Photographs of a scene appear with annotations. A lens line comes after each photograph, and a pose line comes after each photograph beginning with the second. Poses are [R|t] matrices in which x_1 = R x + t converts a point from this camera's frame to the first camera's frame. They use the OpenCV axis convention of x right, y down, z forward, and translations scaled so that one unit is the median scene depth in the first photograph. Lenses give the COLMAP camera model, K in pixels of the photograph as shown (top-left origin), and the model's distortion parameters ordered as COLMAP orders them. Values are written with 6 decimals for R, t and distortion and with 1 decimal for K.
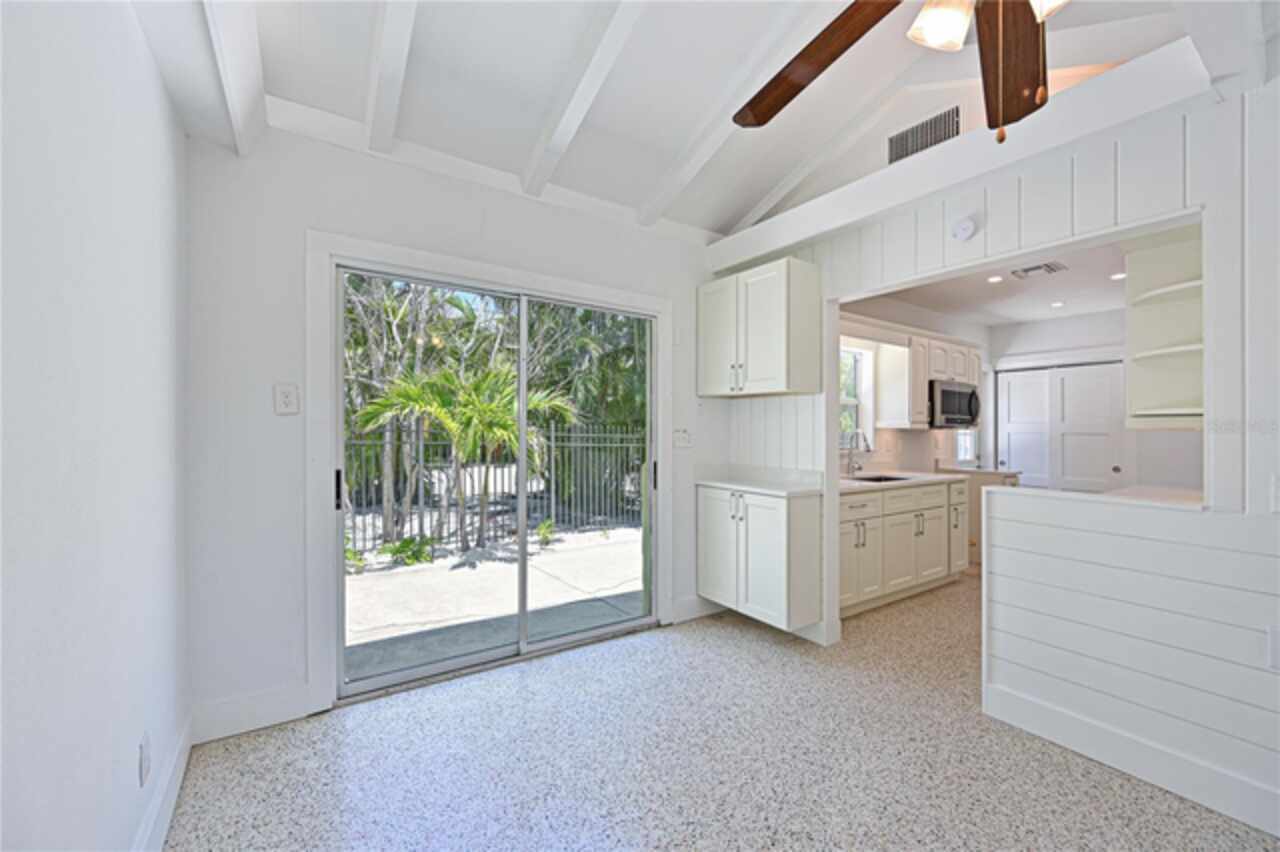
lens RADIAL K [[508.0, 0, 649.4], [0, 508.0, 426.0], [0, 0, 1]] dist [0.003047, 0.000367]
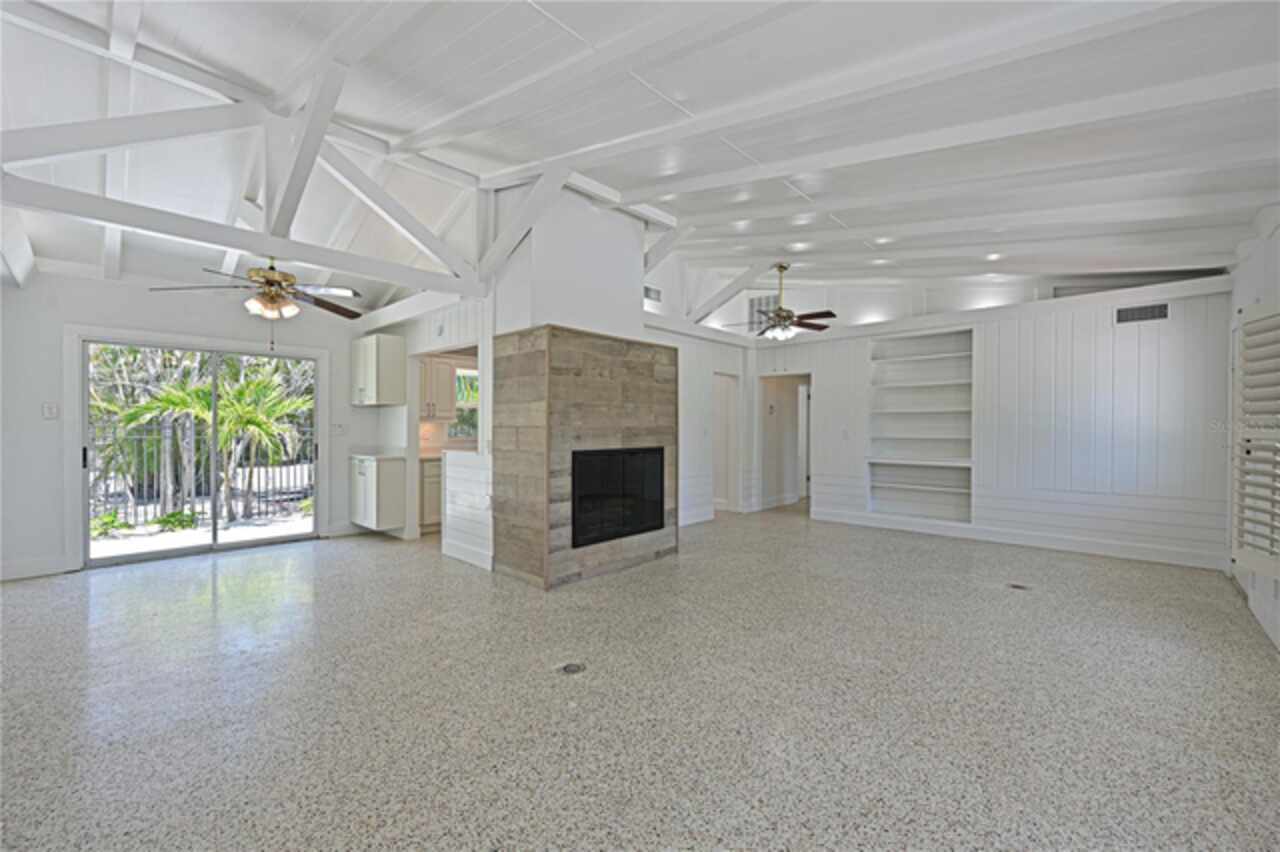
lens RADIAL K [[508.0, 0, 641.7], [0, 508.0, 430.1], [0, 0, 1]] dist [0.003047, 0.000367]
pose [[0.974146, -0.003380, 0.225896, 0.404501], [0.000942, 0.999940, 0.010897, 0.001993], [-0.225919, -0.010402, 0.974090, -0.544432]]
